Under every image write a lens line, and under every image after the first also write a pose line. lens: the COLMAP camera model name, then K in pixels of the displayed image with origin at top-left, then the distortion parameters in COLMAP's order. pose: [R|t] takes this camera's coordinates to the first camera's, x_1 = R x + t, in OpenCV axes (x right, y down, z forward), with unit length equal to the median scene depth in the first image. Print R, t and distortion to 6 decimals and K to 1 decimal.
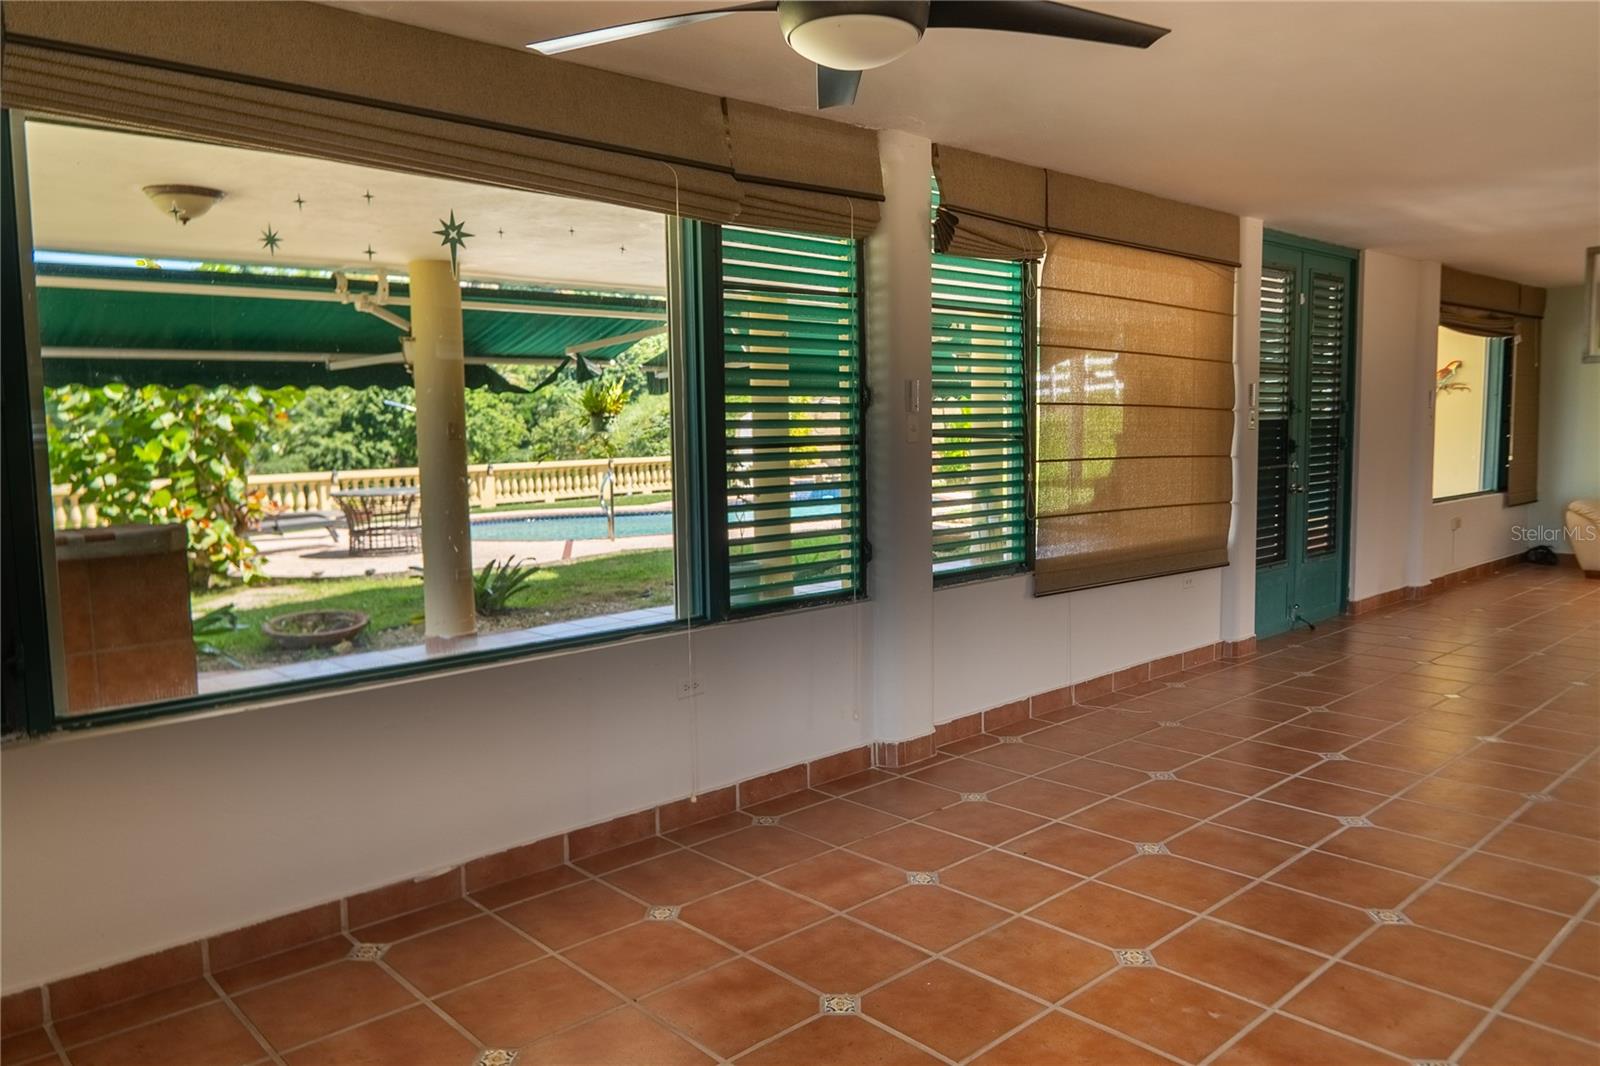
lens RADIAL K [[1115.0, 0, 788.0], [0, 1115.0, 528.6], [0, 0, 1]] dist [0.002870, 0.002268]
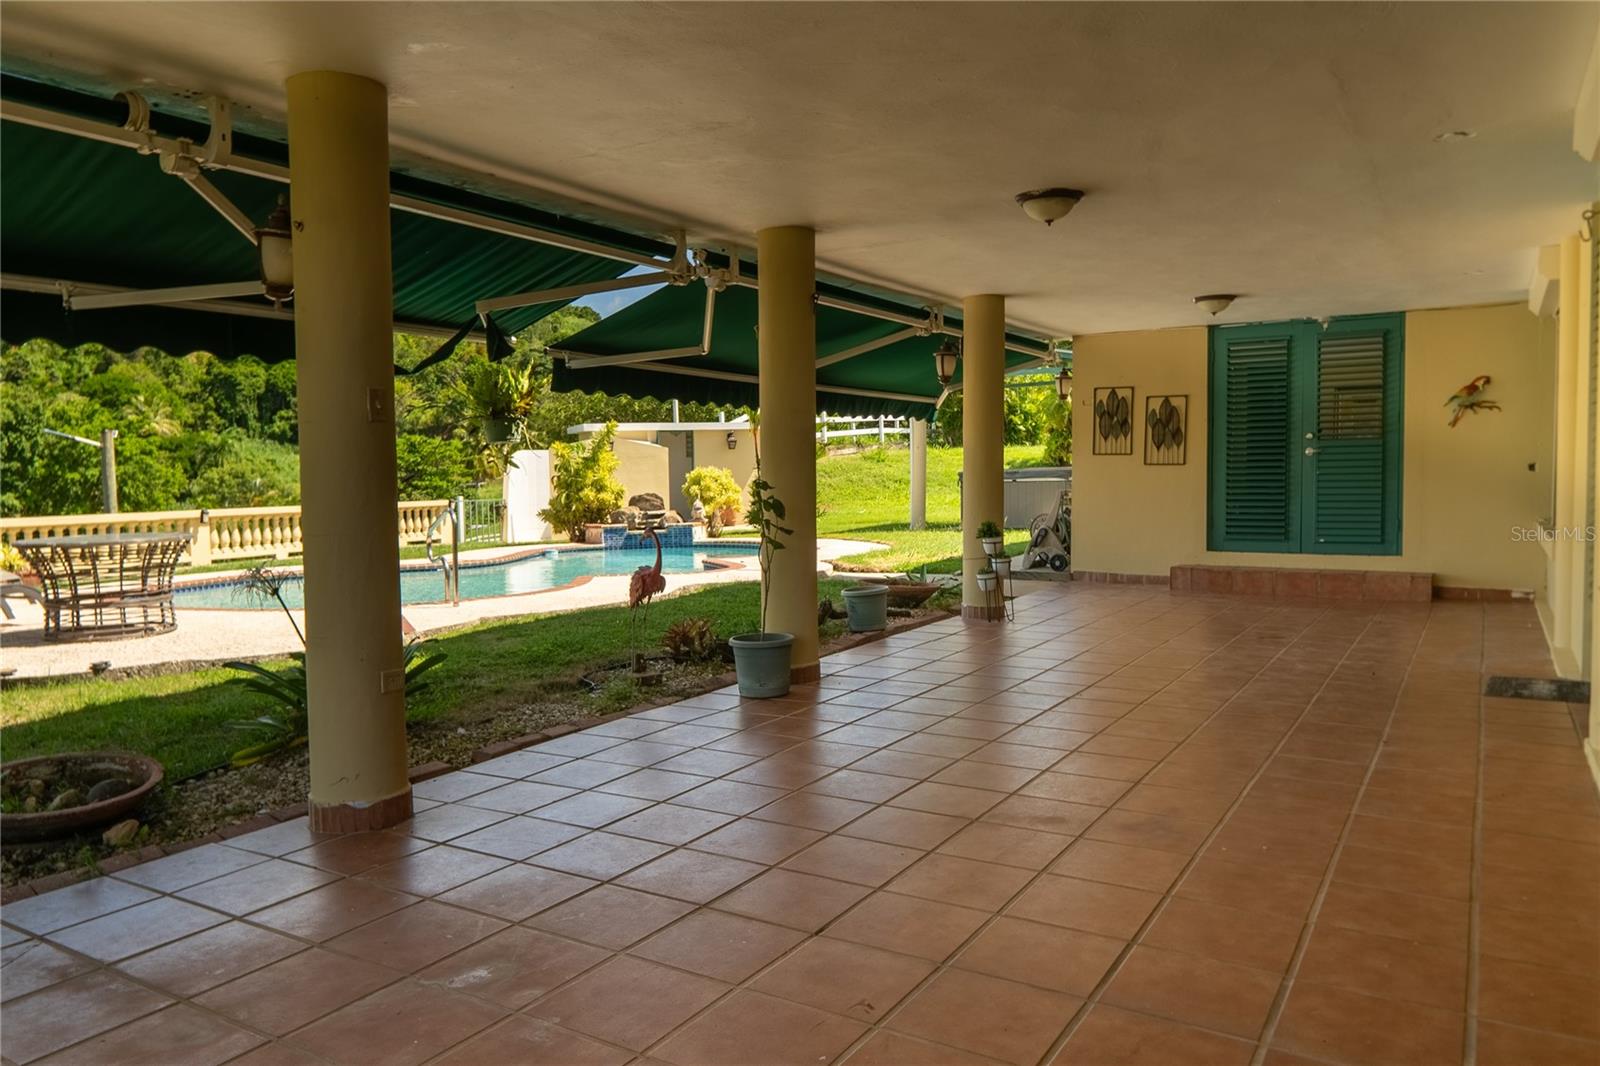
lens RADIAL K [[1122.0, 0, 775.0], [0, 1122.0, 531.8], [0, 0, 1]] dist [-0.006140, -0.001049]
pose [[0.966251, -0.009583, 0.257425, -0.195900], [0.021146, 0.998886, -0.042187, -0.002252], [-0.256734, 0.046207, 0.965377, 0.344311]]
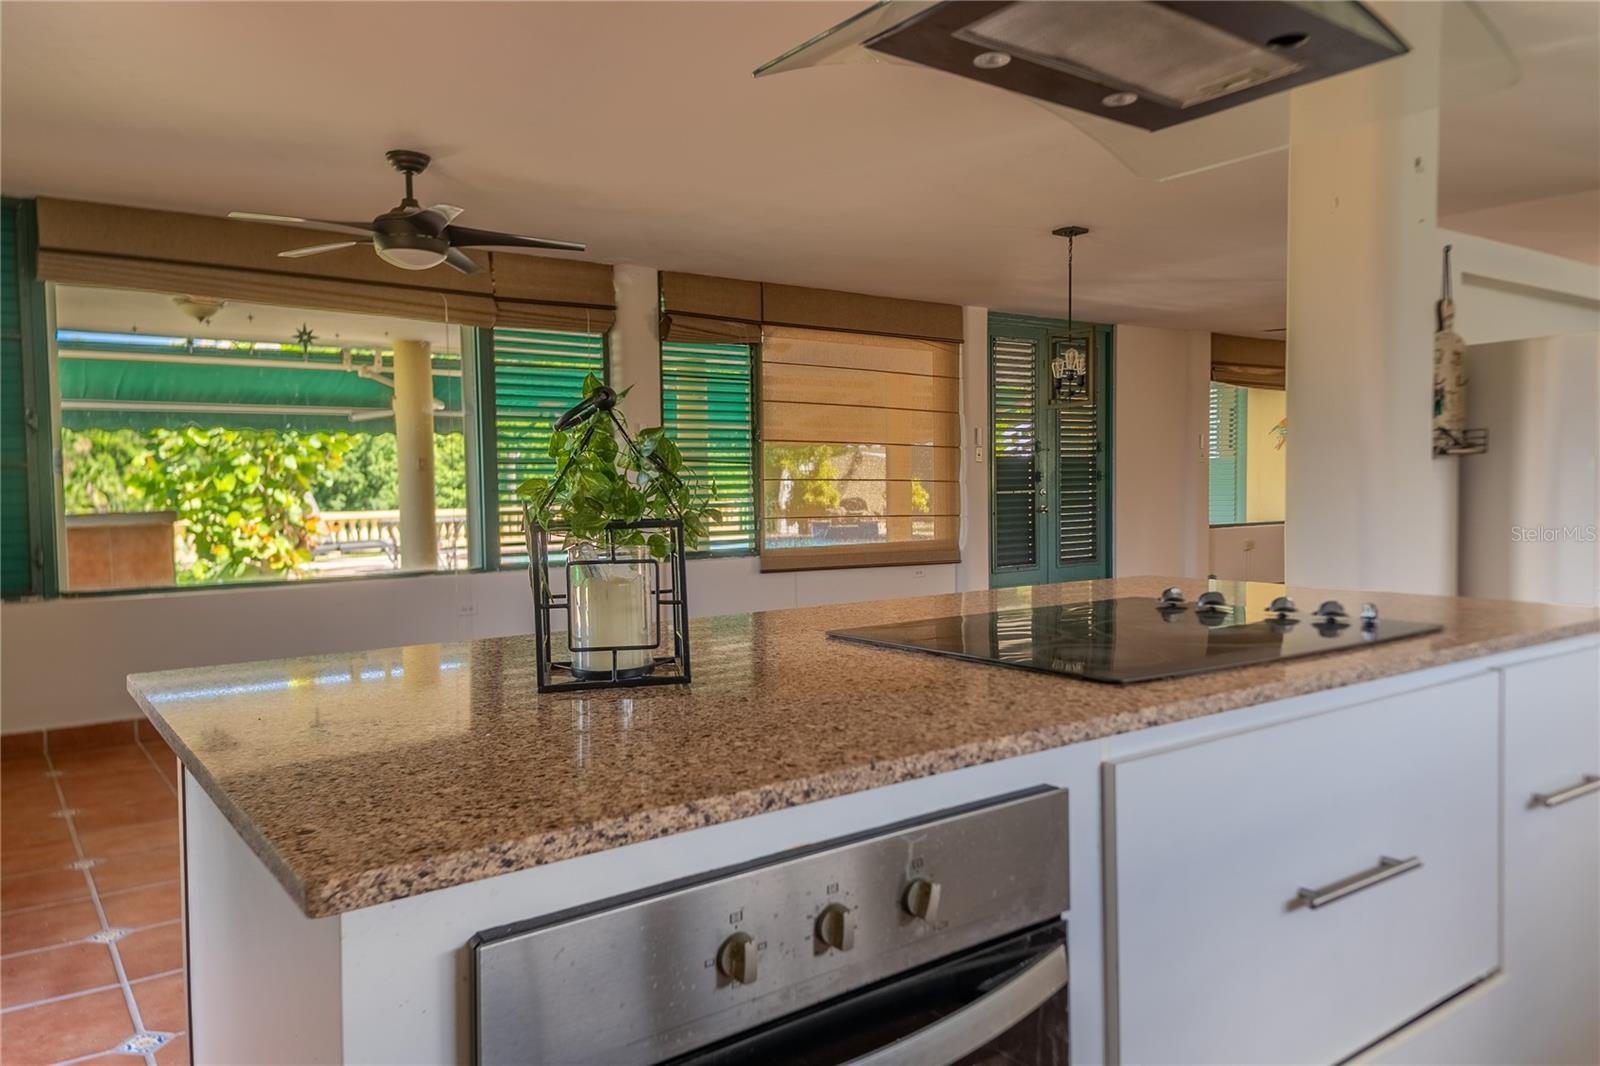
lens RADIAL K [[1096.9, 0, 800.0], [0, 1096.9, 533.0], [0, 0, 1]] dist [0.067005, -0.001122]
pose [[0.994803, 0.007609, -0.101537, 0.228925], [-0.012201, 0.998926, -0.044688, 0.039665], [0.101088, 0.045694, 0.993828, -0.227934]]
